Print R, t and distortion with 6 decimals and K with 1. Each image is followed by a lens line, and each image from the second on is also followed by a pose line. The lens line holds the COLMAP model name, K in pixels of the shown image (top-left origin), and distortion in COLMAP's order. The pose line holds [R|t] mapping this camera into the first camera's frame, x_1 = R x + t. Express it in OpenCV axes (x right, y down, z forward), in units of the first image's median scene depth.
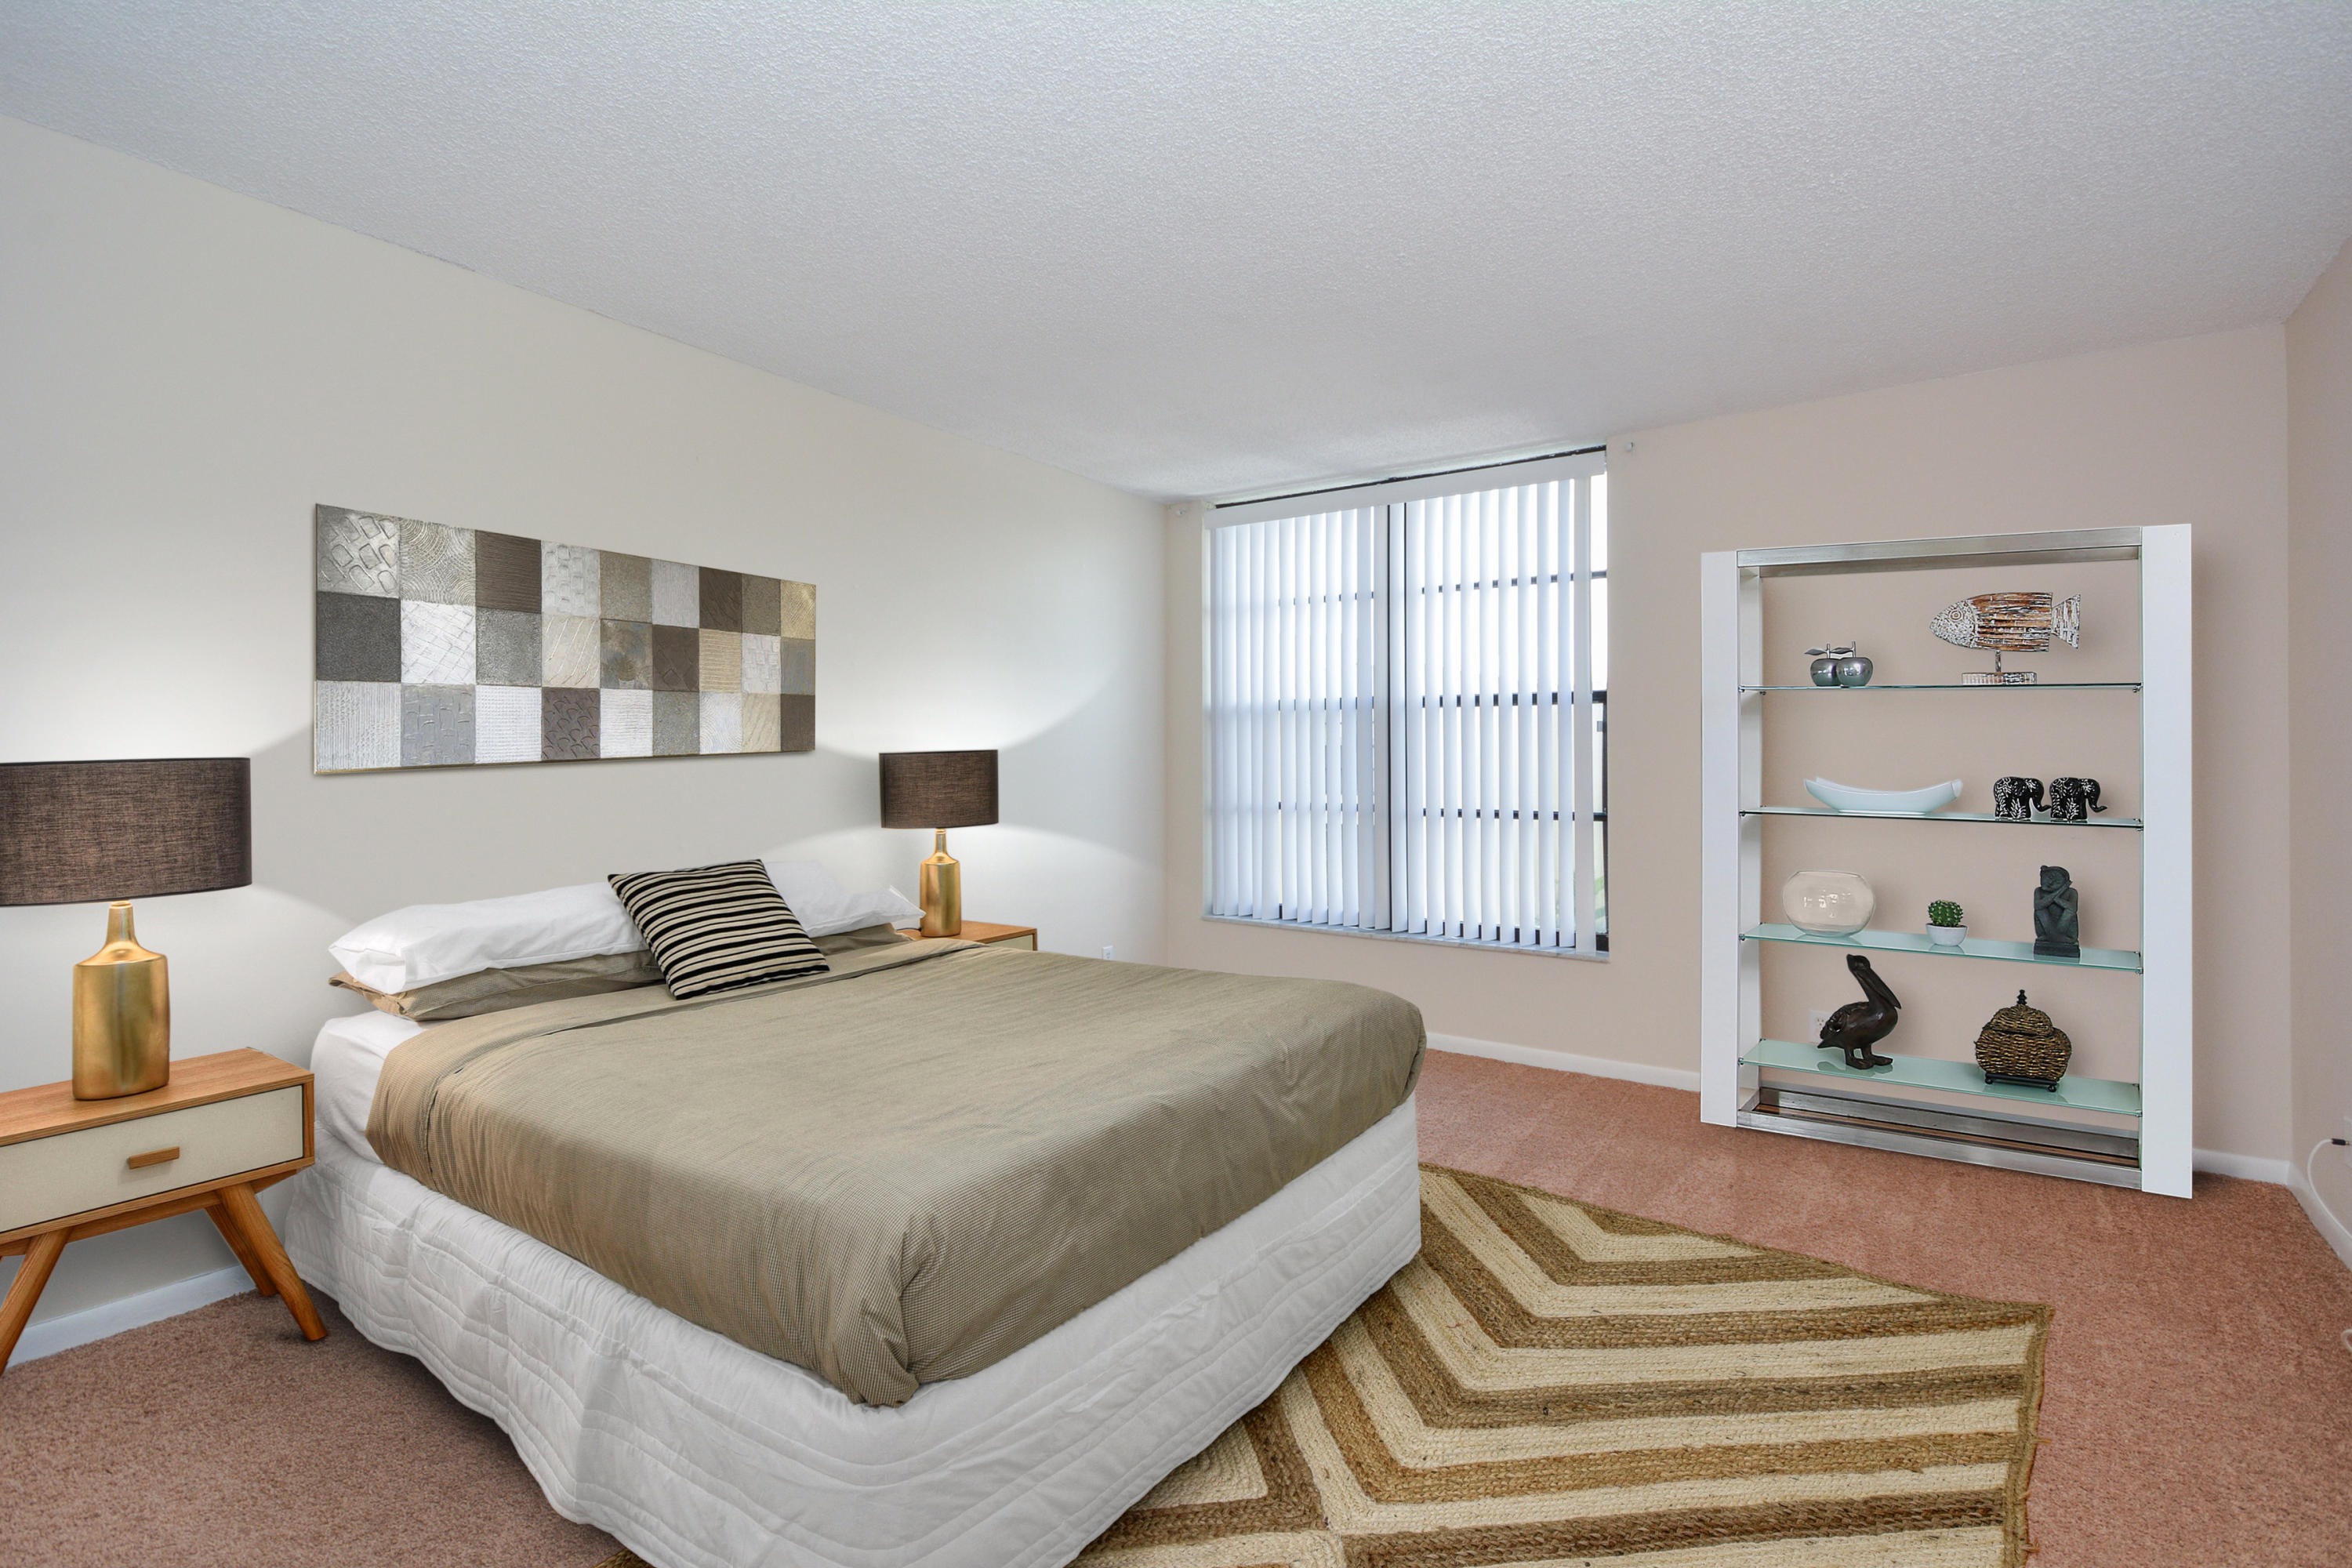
lens RADIAL K [[1065.4, 0, 1176.0], [0, 1065.4, 784.0], [0, 0, 1]] dist [-0.003008, 0.000154]
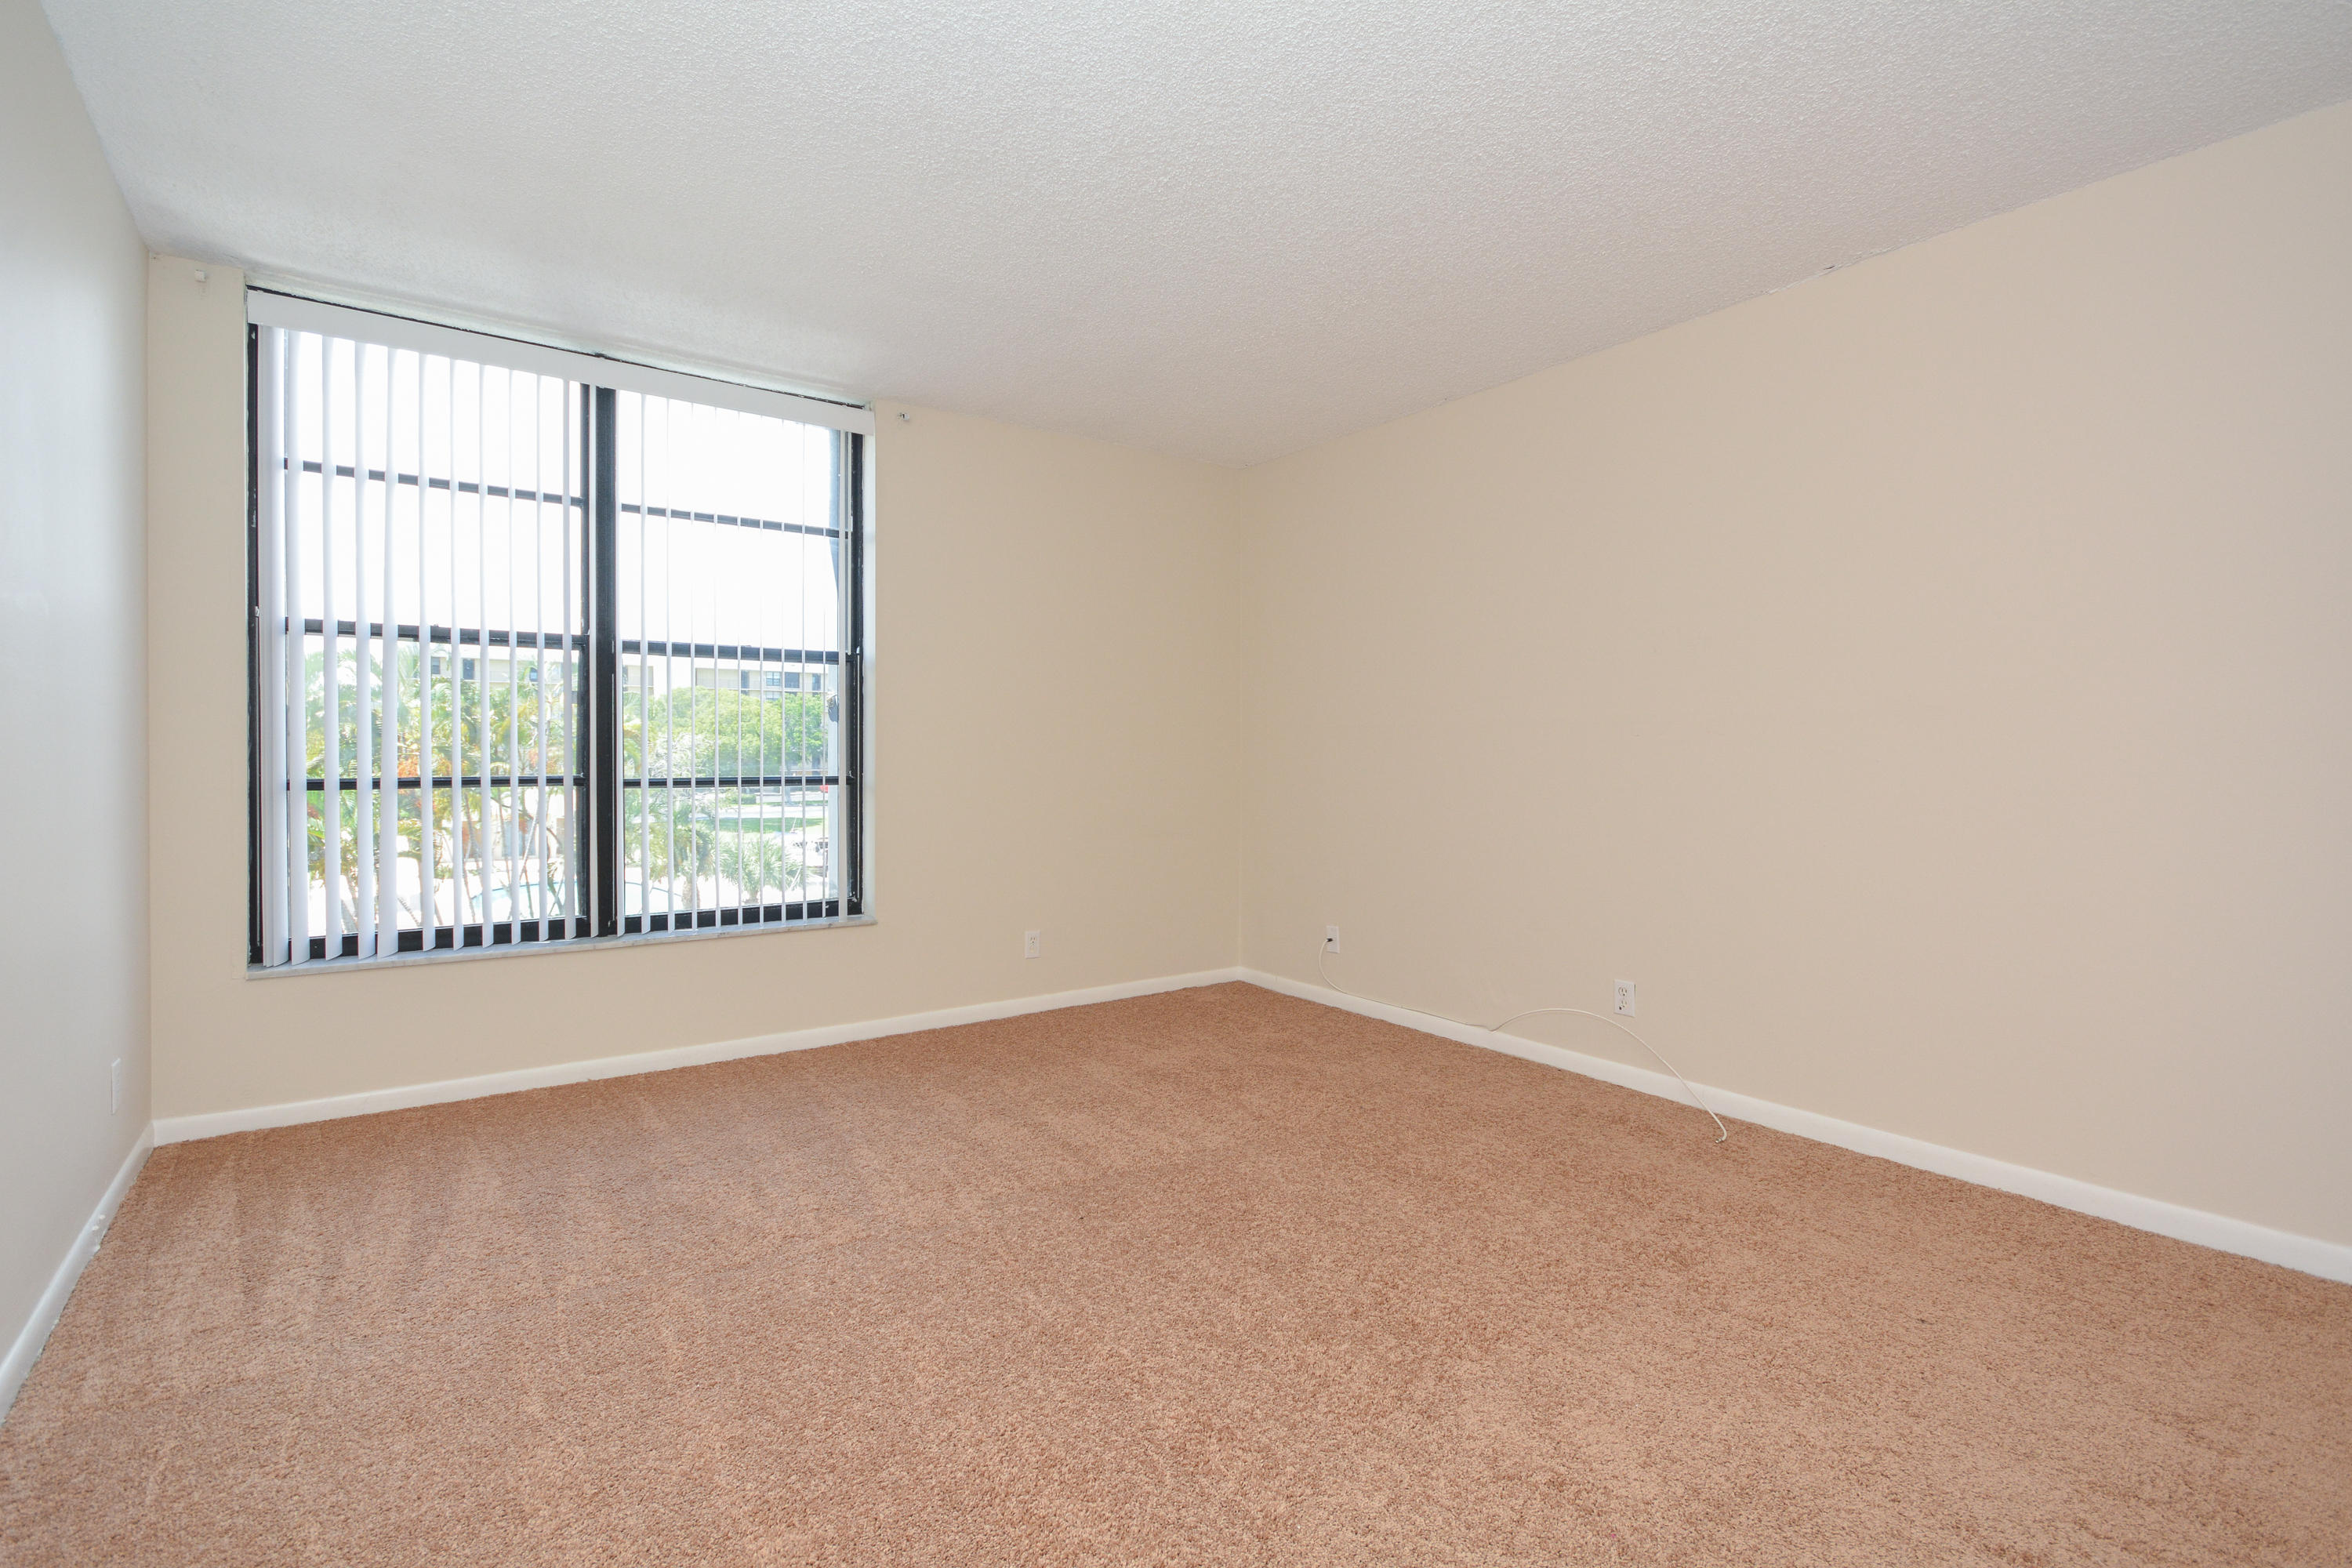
lens RADIAL K [[1177.4, 0, 1176.0], [0, 1177.4, 784.0], [0, 0, 1]] dist [0.000336, -0.001037]
pose [[0.328526, -0.028215, 0.944073, -0.456891], [-0.004726, 0.999492, 0.031516, -0.001401], [-0.944483, -0.014816, 0.328226, 0.307665]]
